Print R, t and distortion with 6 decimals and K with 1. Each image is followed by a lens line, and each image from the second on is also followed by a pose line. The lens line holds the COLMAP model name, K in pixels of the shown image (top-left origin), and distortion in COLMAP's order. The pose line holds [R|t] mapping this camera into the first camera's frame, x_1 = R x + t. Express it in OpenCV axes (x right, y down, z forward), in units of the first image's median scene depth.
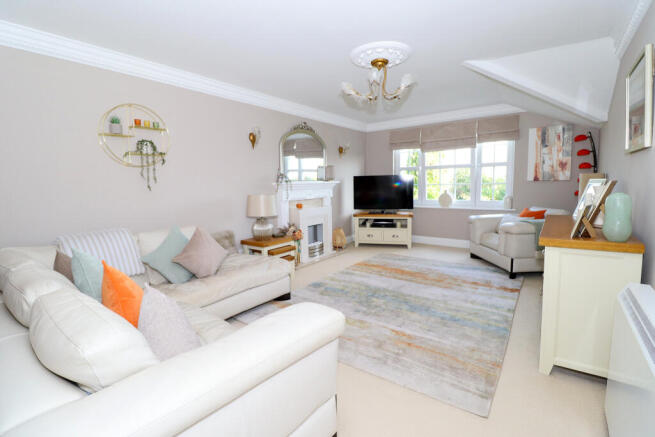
lens RADIAL K [[307.2, 0, 327.5], [0, 307.2, 218.5], [0, 0, 1]] dist [0.000799, -0.015813]
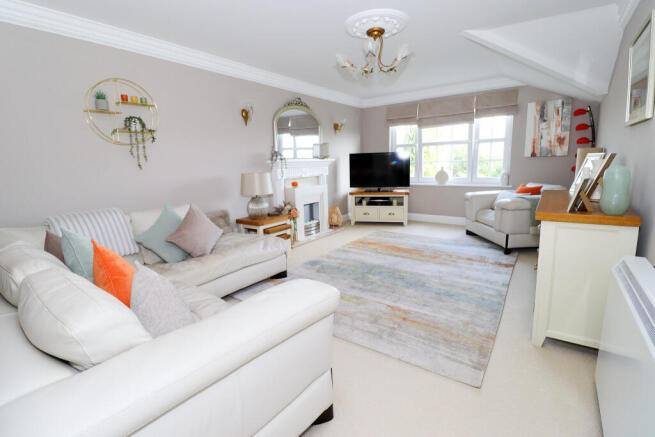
lens RADIAL K [[307.2, 0, 327.5], [0, 307.2, 218.5], [0, 0, 1]] dist [0.000799, -0.015813]
pose [[0.999883, -0.011012, 0.010572, 0.003696], [0.010275, 0.997670, 0.067451, 0.005625], [-0.011290, -0.067335, 0.997667, 0.009630]]
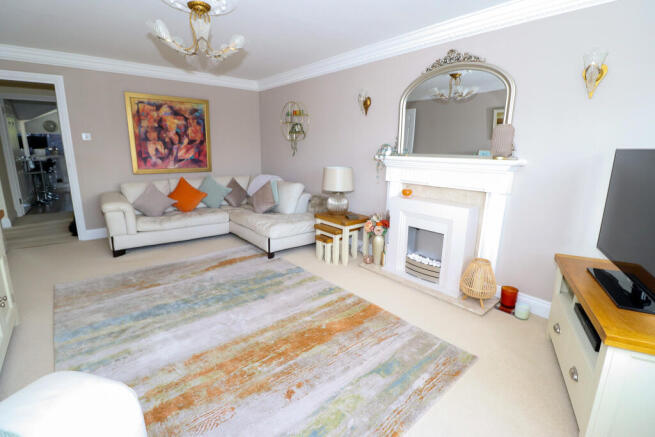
lens RADIAL K [[307.2, 0, 327.5], [0, 307.2, 218.5], [0, 0, 1]] dist [0.000799, -0.015813]
pose [[-0.242290, 0.237181, -0.940766, 0.974585], [-0.115542, 0.955703, 0.270705, -0.242834], [0.963299, 0.174287, -0.204153, 1.594073]]
